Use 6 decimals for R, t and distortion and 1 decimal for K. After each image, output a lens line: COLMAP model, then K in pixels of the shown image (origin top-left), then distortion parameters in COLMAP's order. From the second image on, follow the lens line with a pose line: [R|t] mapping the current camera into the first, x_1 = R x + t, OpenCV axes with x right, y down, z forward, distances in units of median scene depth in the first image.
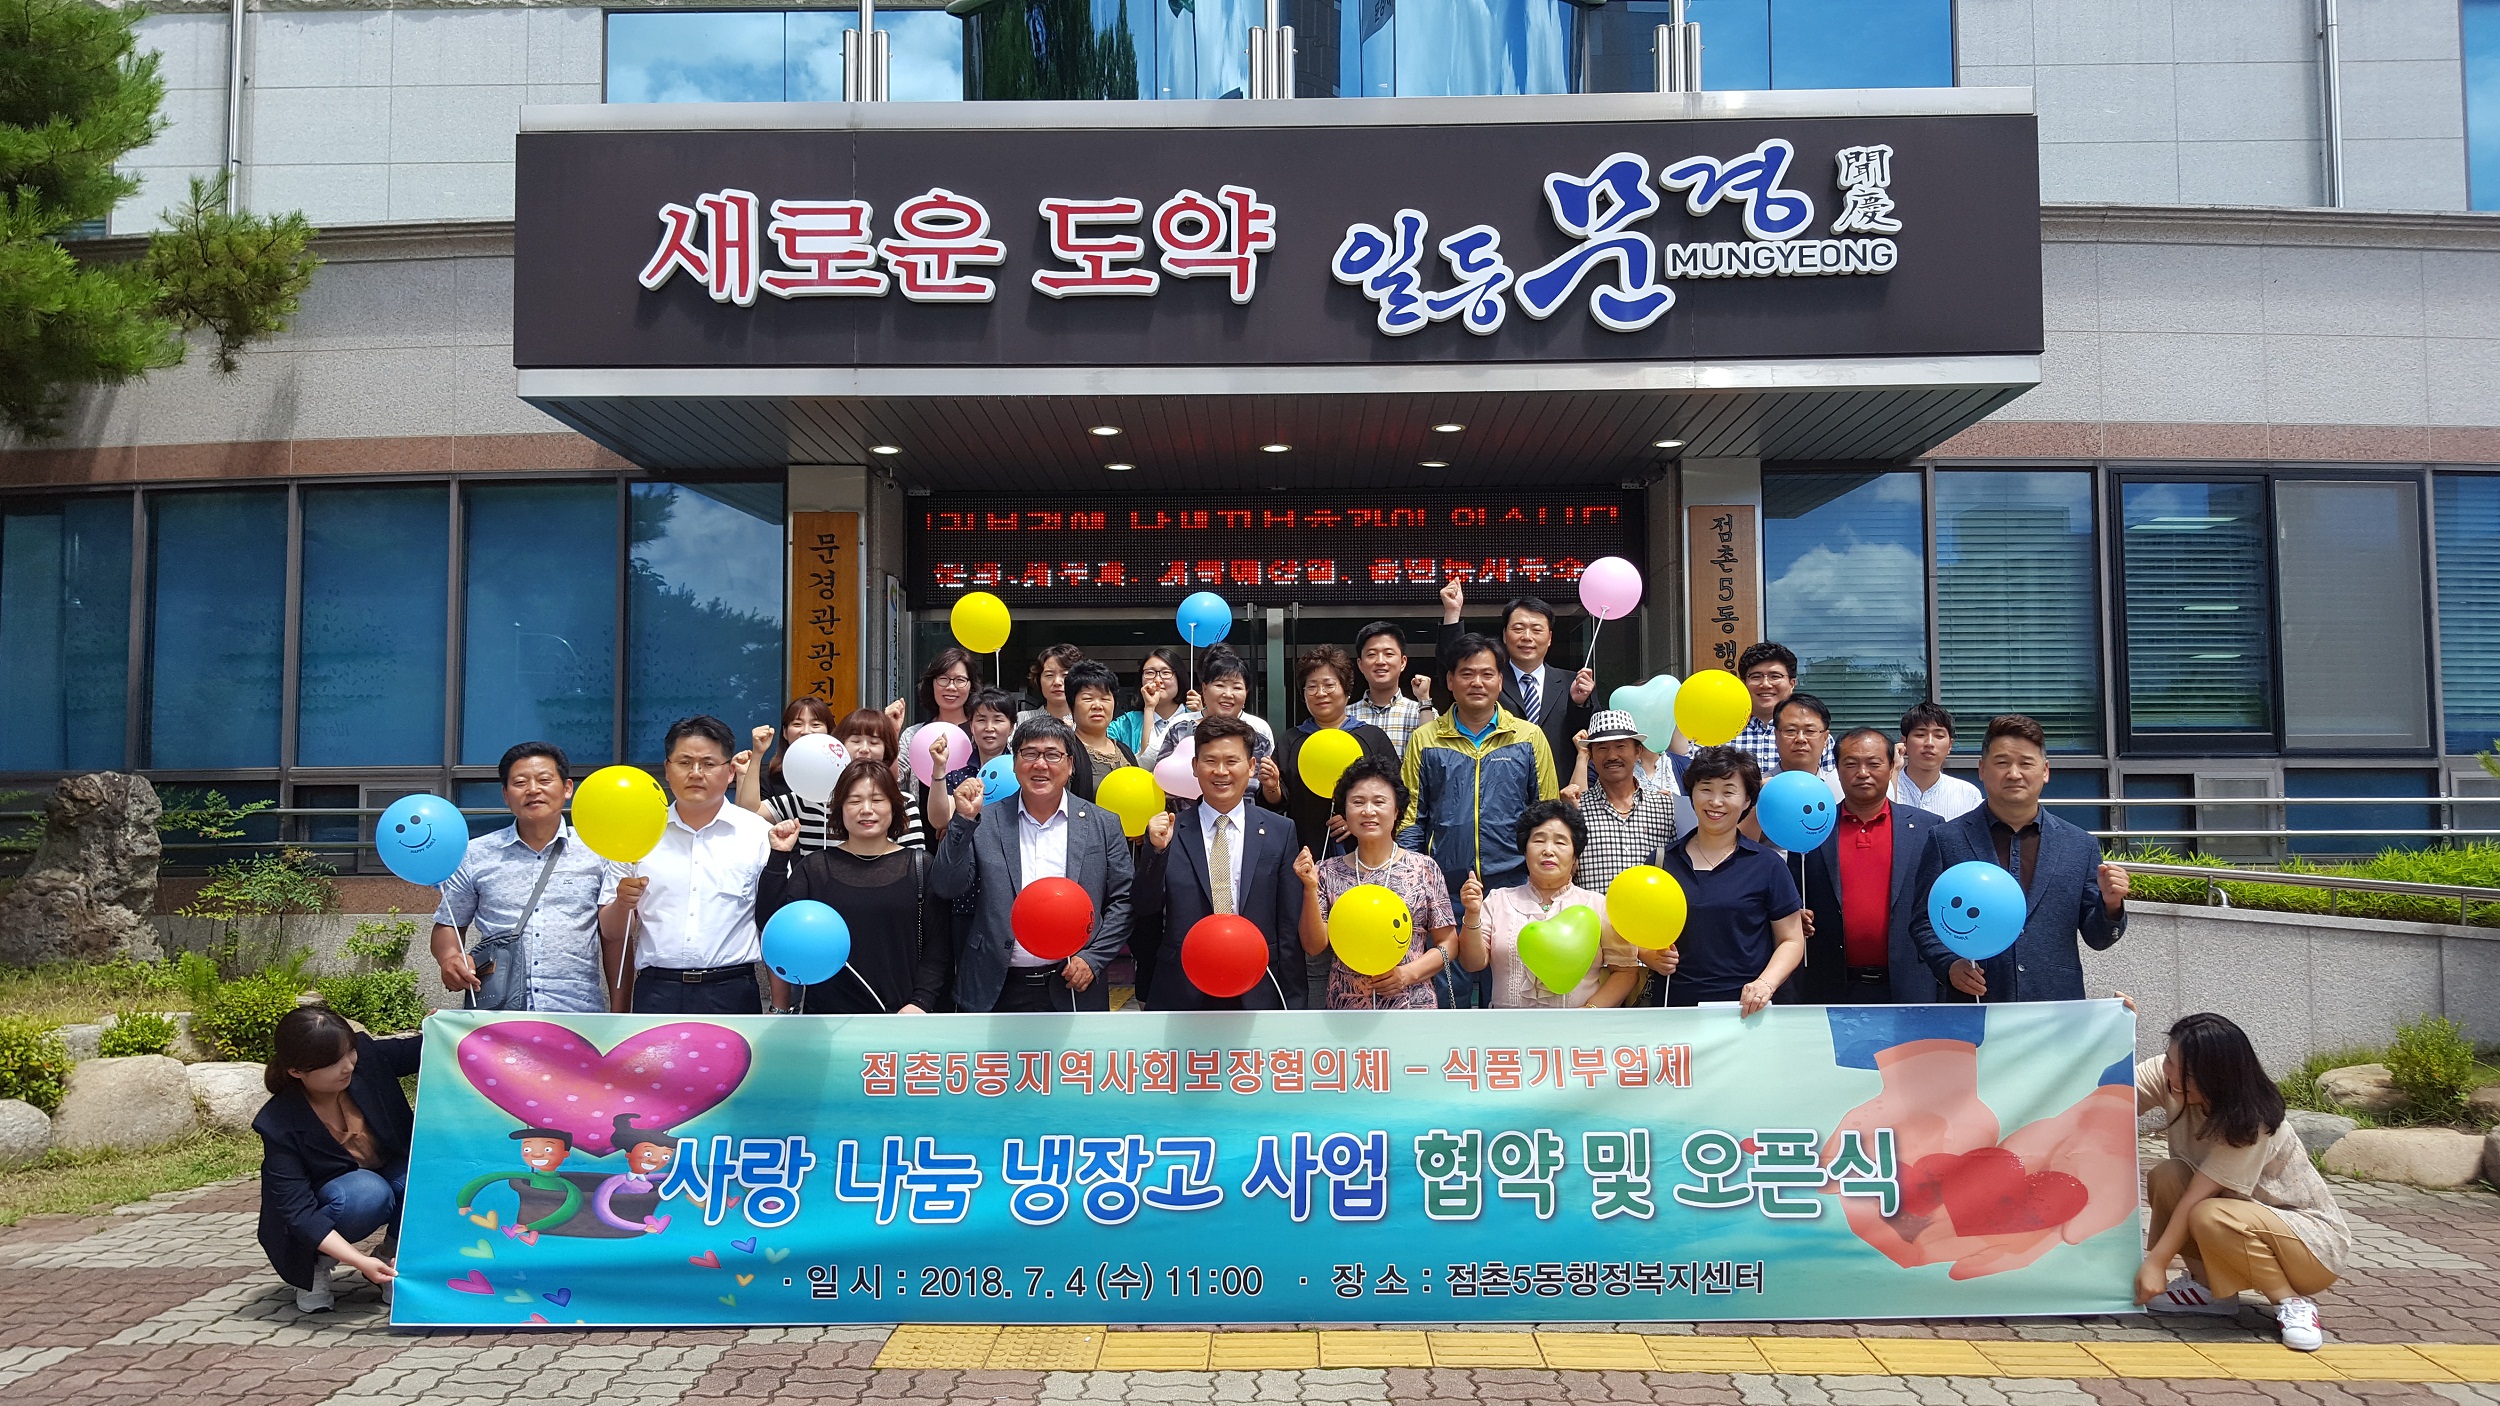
lens RADIAL K [[2043.7, 0, 1252.8], [0, 2043.7, 697.2], [0, 0, 1]] dist [0.002903, -0.000377]
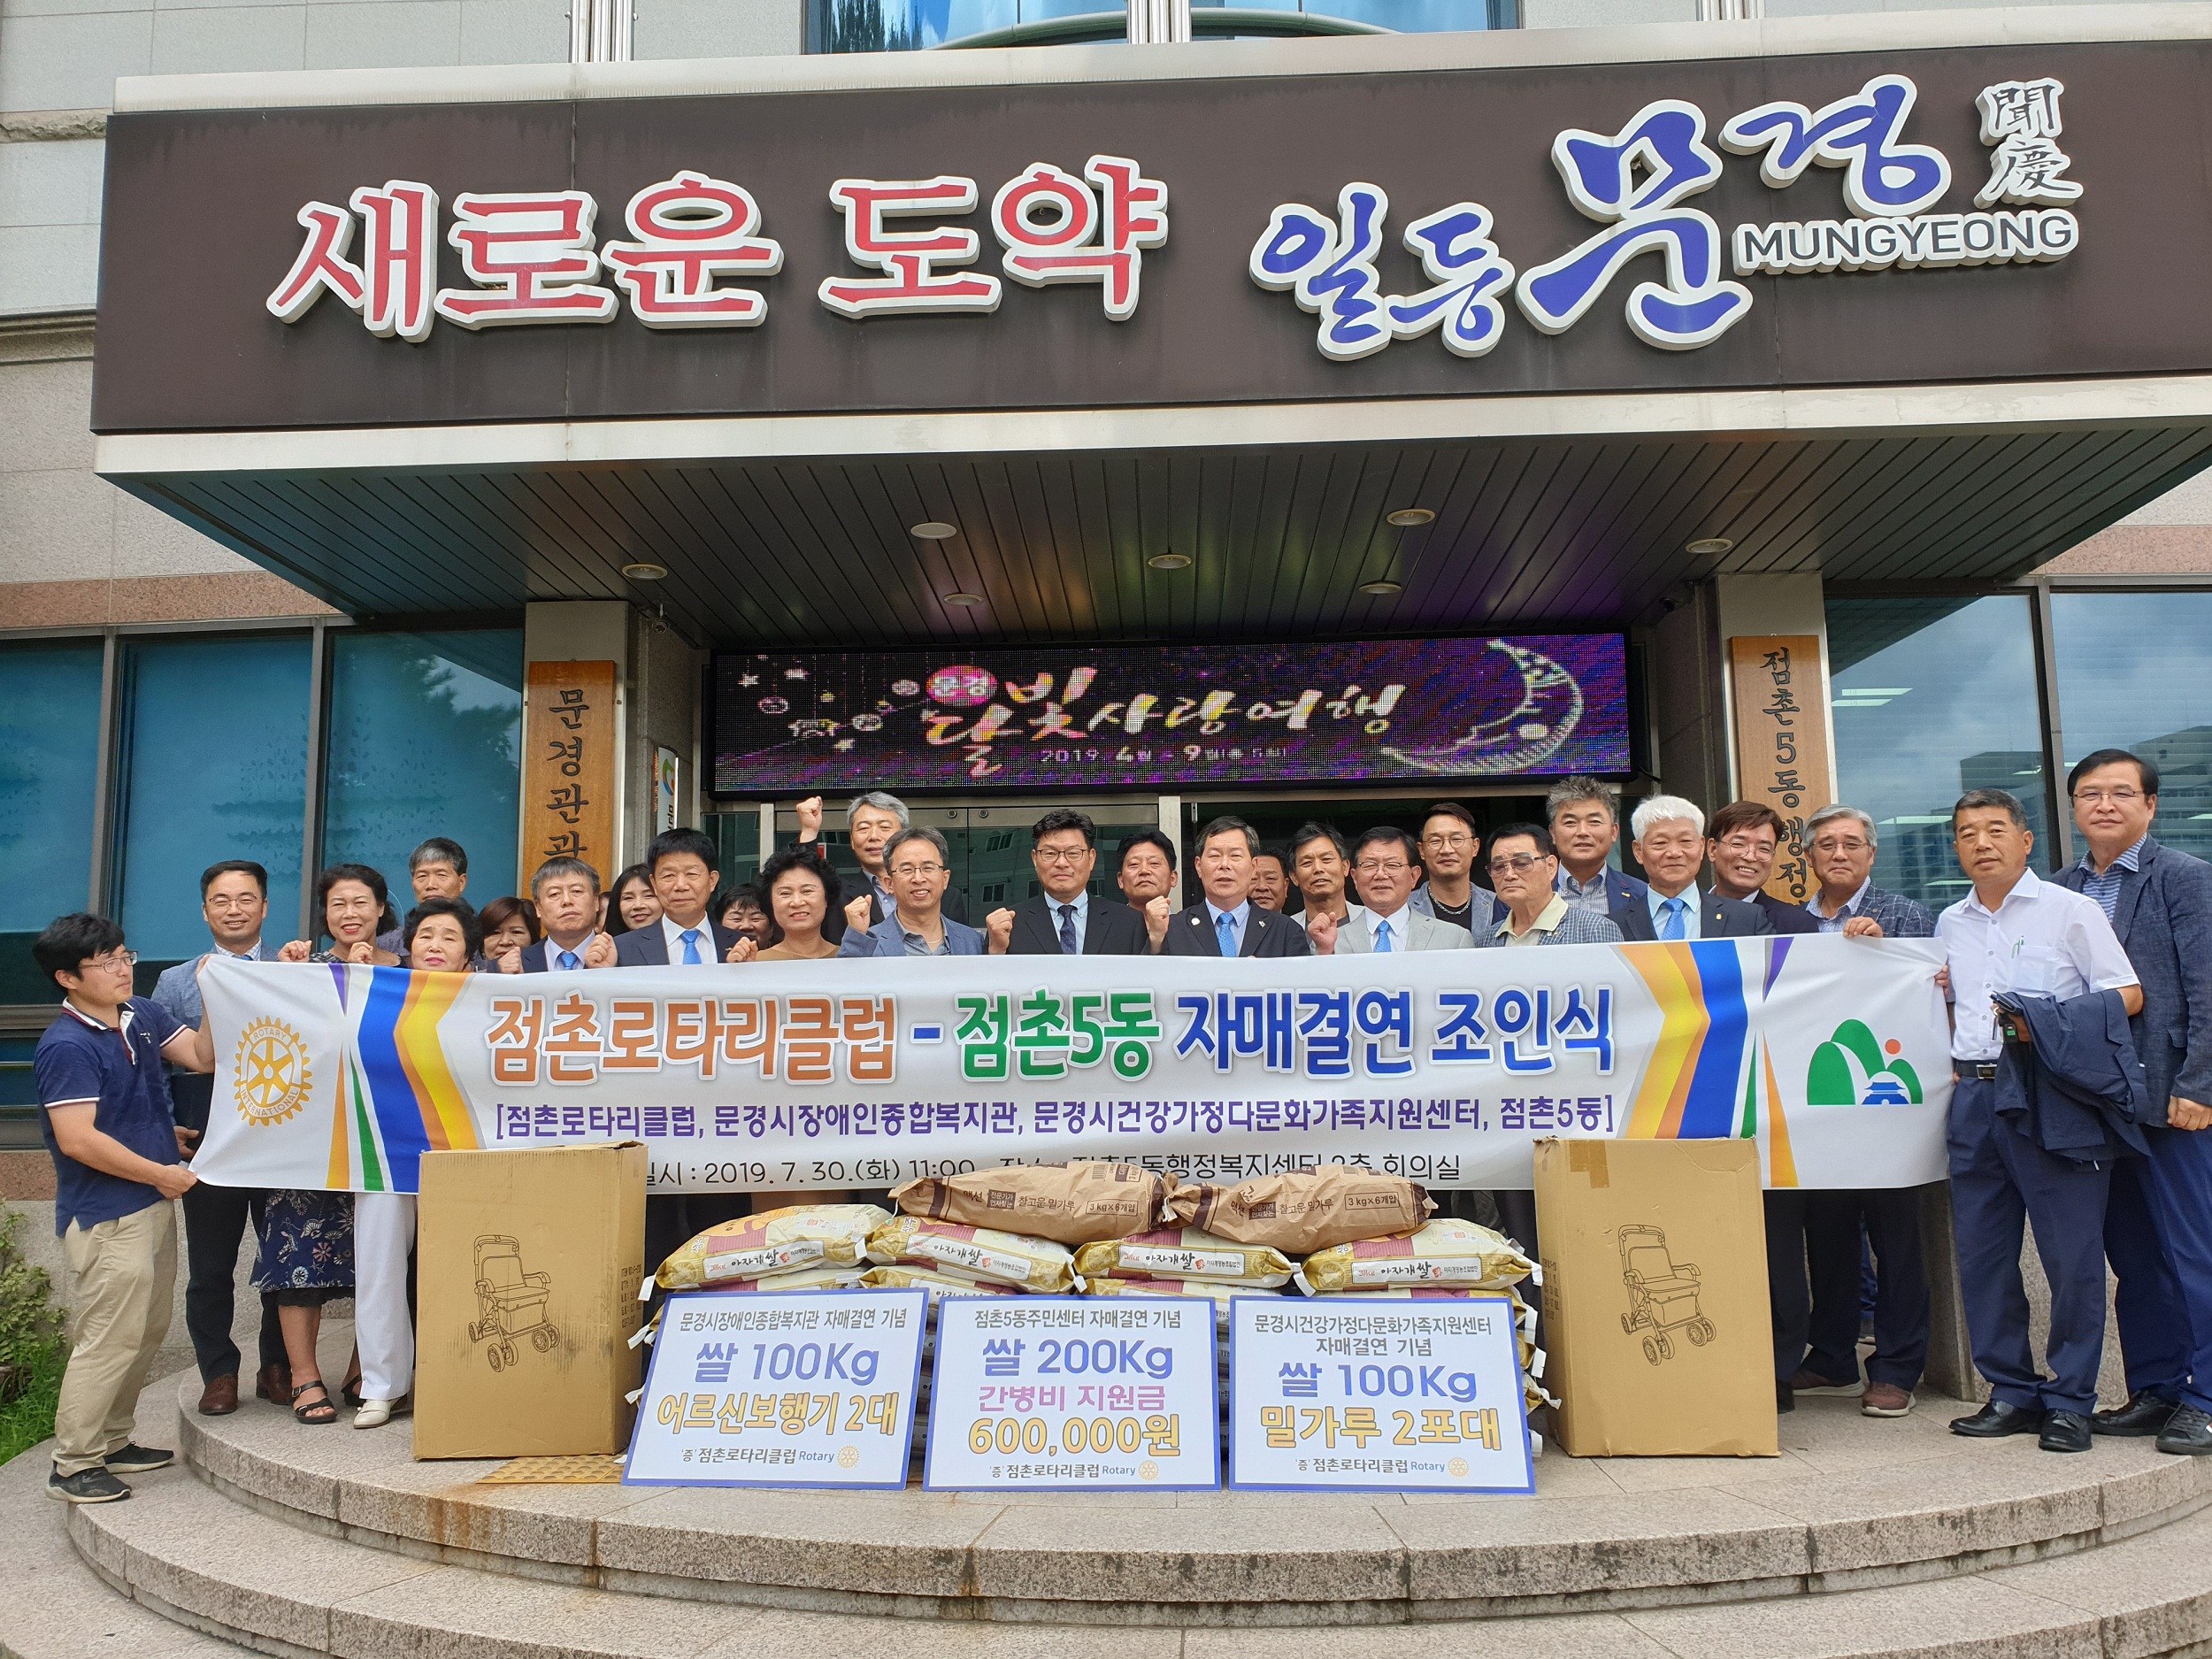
lens RADIAL K [[1705.2, 0, 1100.9], [0, 1705.2, 846.1], [0, 0, 1]] dist [-0.004965, 0.005525]
pose [[0.999672, -0.009801, -0.023655, 0.000054], [0.008210, 0.997757, -0.066429, 0.023614], [0.024253, 0.066213, 0.997511, 0.435345]]
